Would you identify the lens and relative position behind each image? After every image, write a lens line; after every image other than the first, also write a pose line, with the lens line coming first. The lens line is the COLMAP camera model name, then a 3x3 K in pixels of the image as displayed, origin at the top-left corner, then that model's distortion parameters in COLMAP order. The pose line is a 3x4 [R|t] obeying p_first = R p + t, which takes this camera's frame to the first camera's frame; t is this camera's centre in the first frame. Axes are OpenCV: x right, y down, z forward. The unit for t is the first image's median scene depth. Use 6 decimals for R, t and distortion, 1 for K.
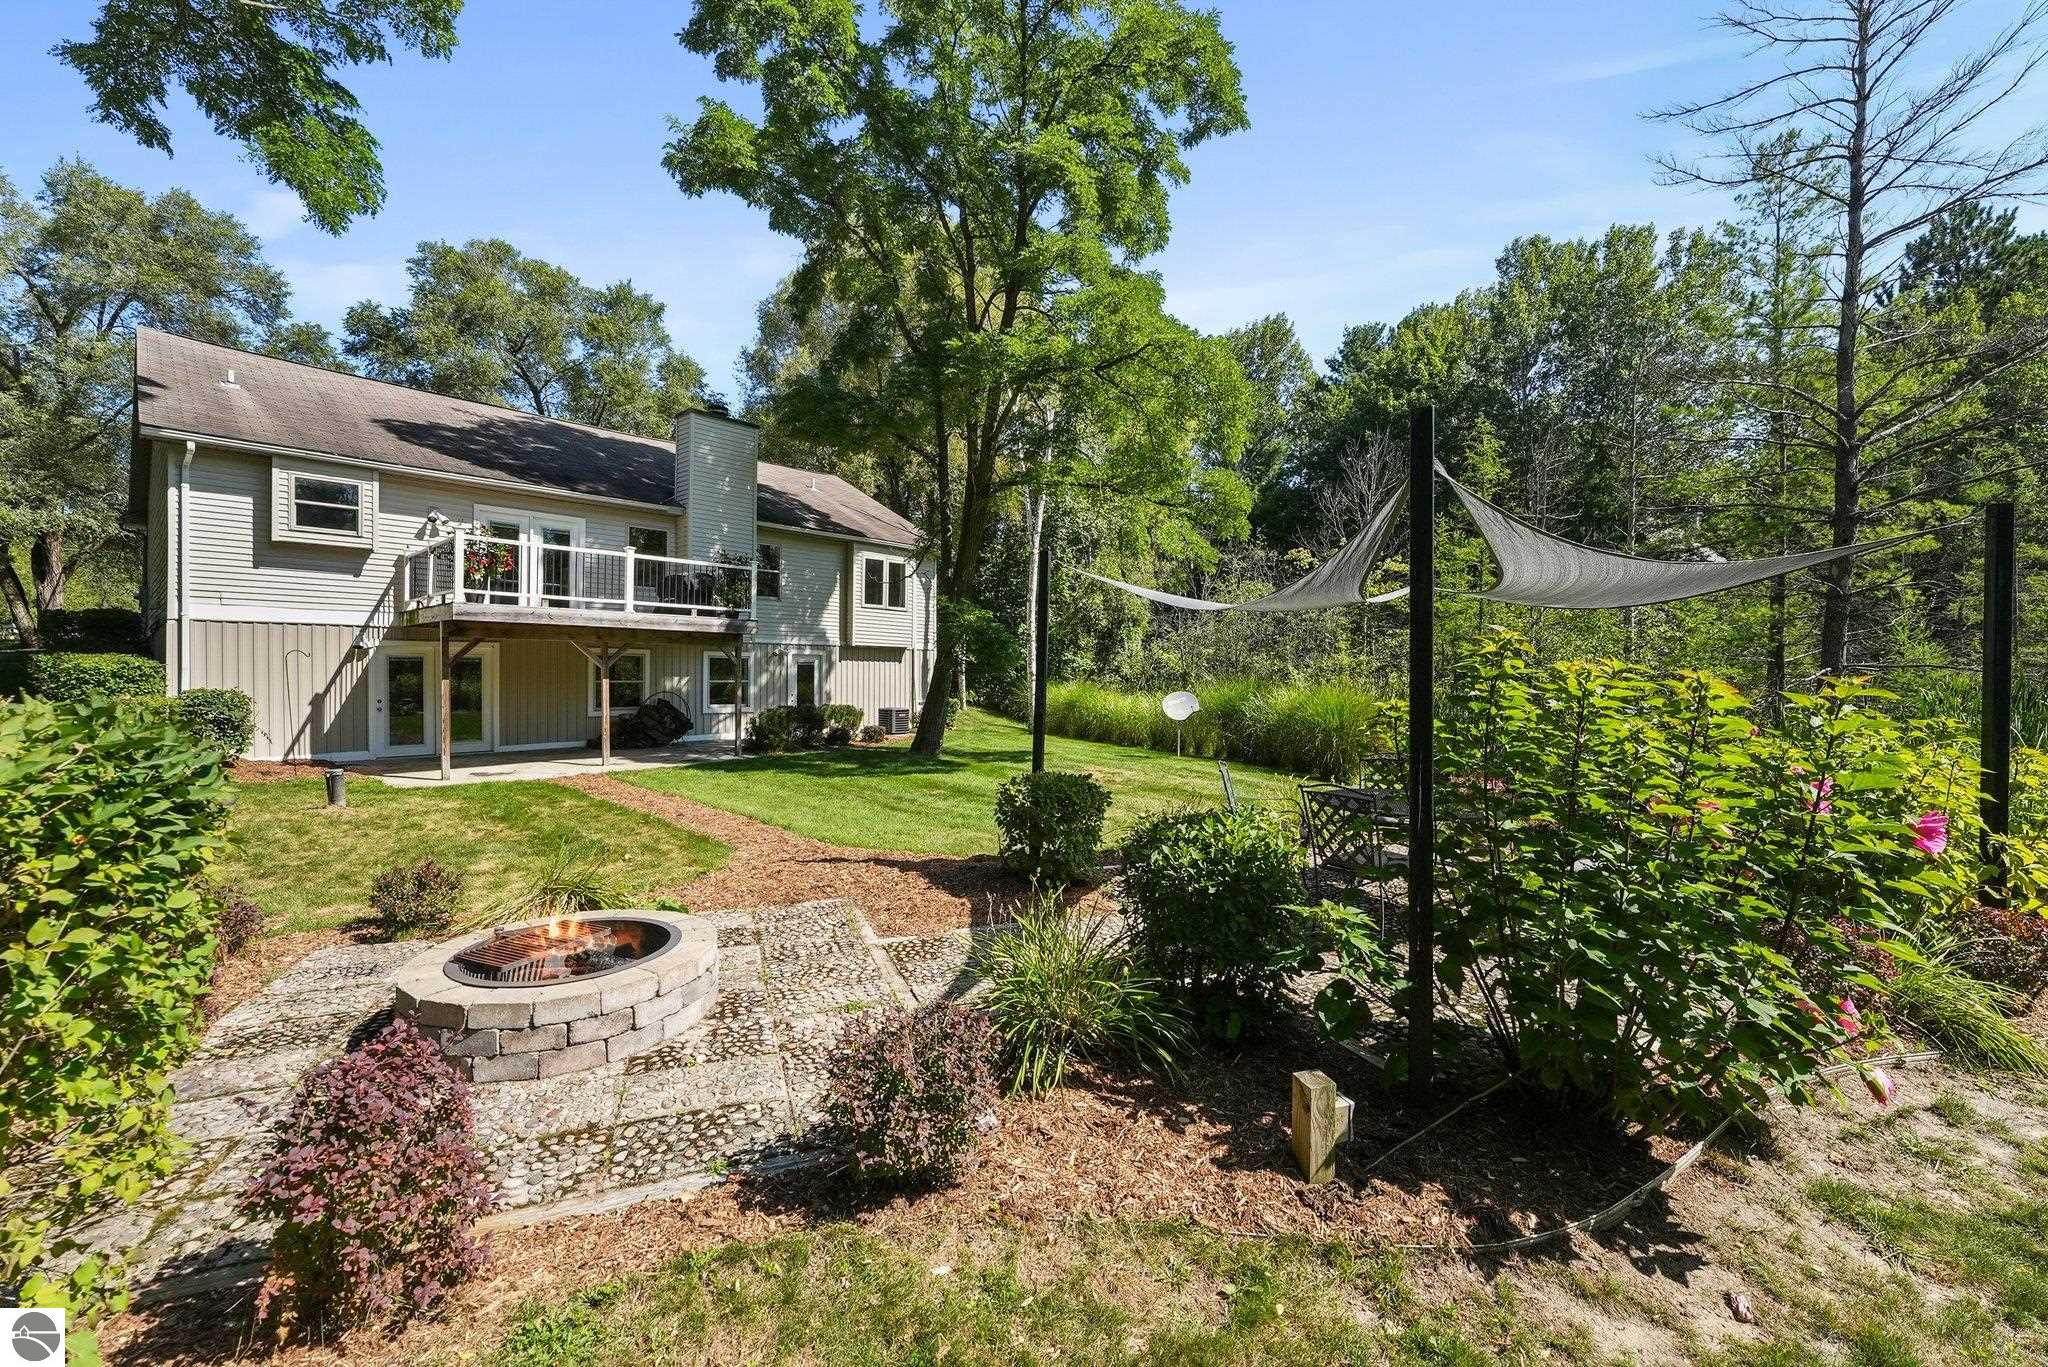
lens RADIAL K [[810.4, 0, 1024.0], [0, 810.4, 683.5], [0, 0, 1]] dist [-0.000582, 0.000033]
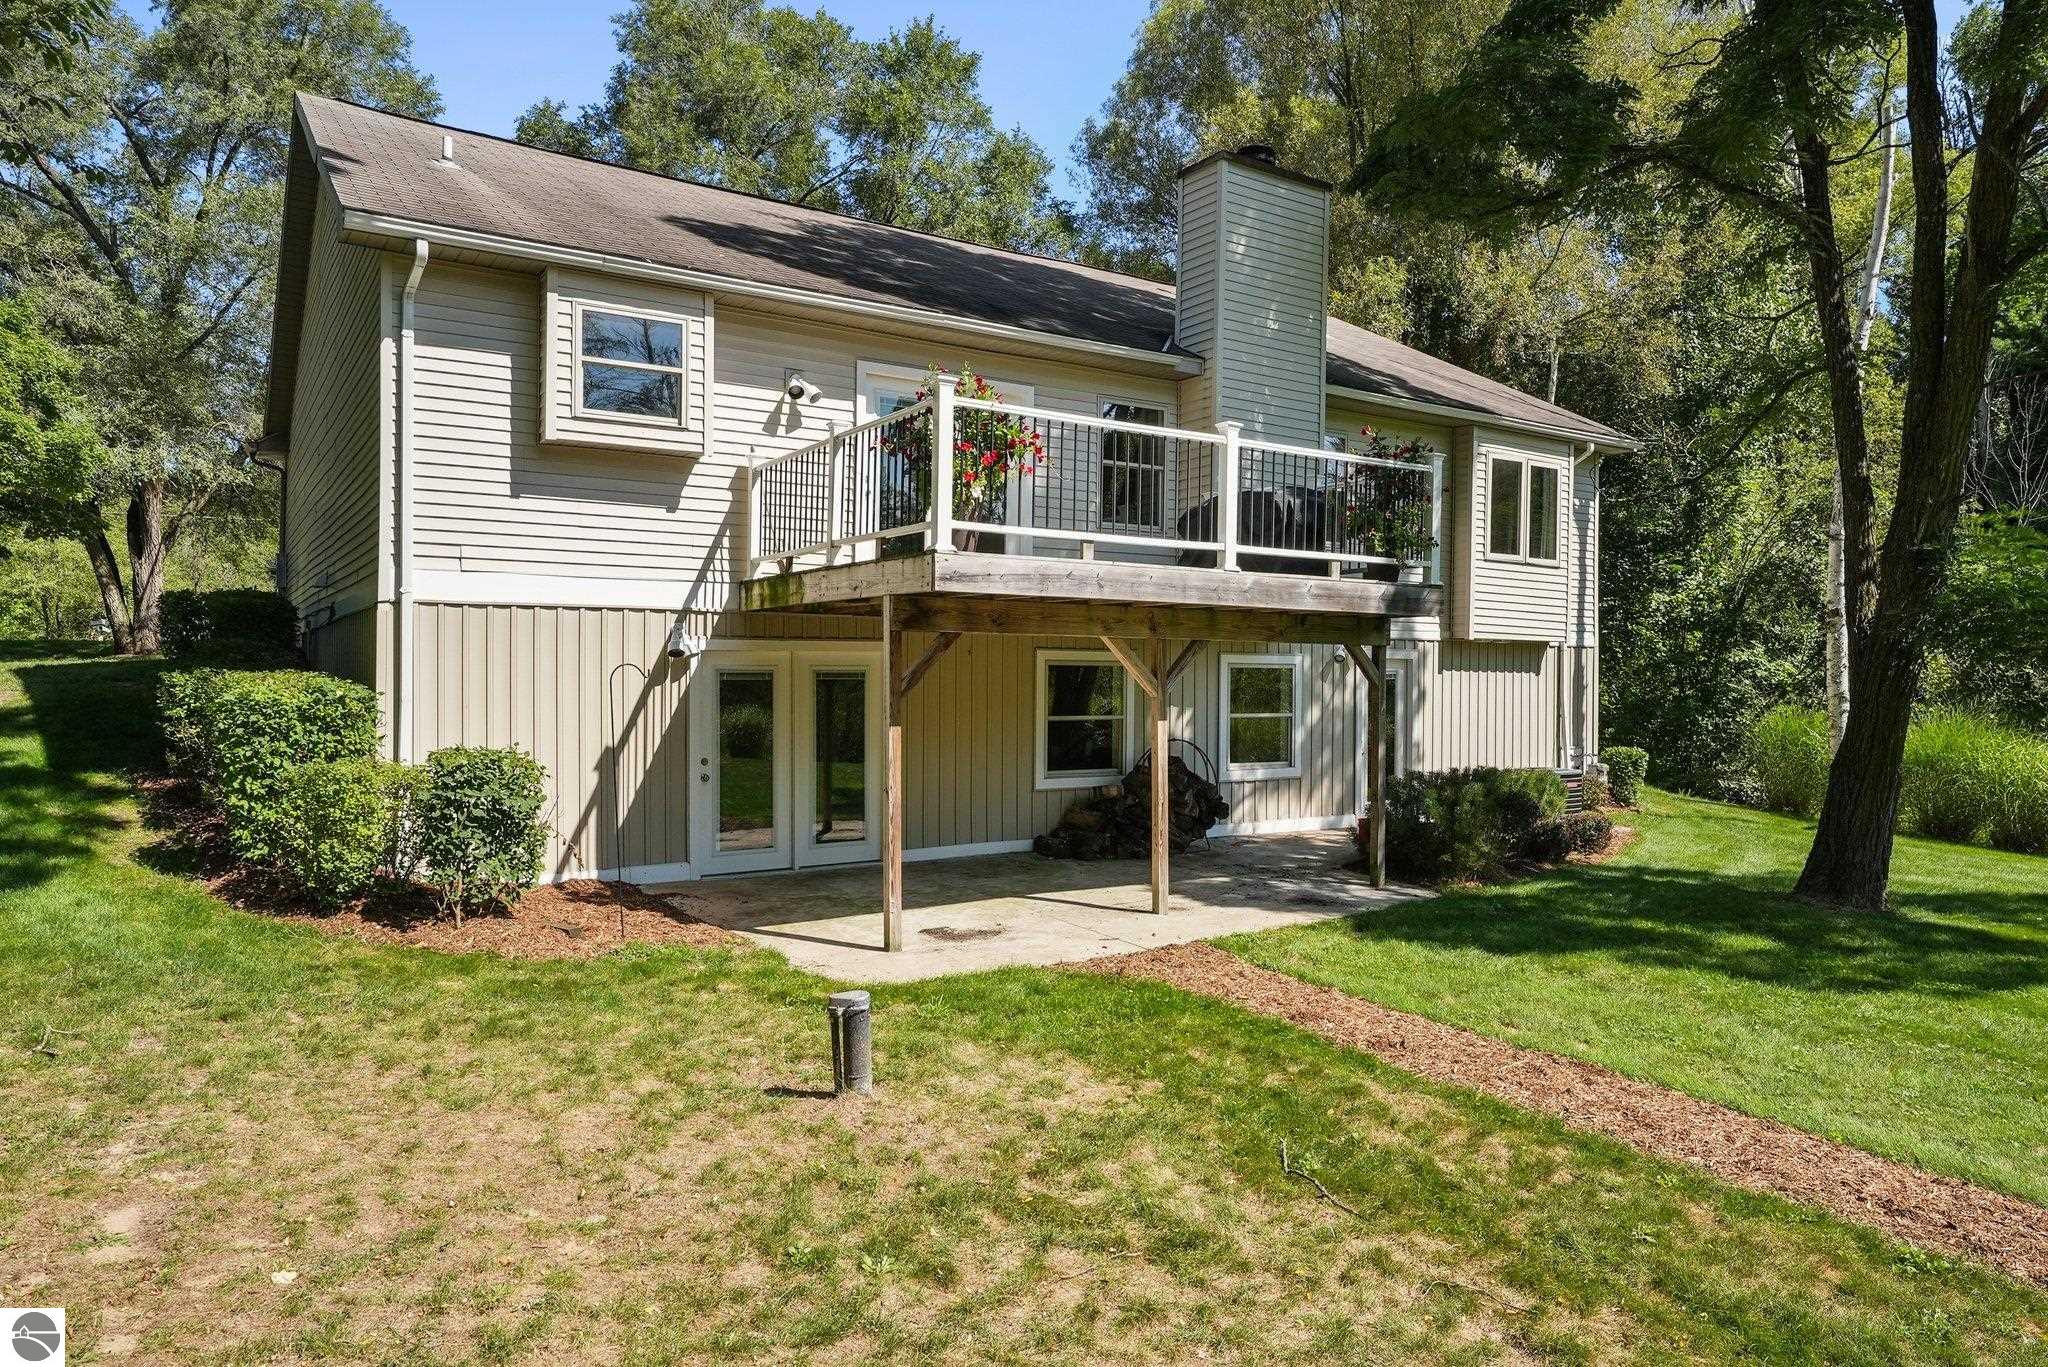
lens RADIAL K [[1267.1, 0, 1024.0], [0, 1267.1, 683.5], [0, 0, 1]] dist [0.001680, 0.002052]
pose [[0.966021, -0.000175, -0.258464, -0.408377], [-0.002219, 0.999957, -0.008972, -0.019548], [0.258454, 0.009240, 0.965979, 0.301589]]
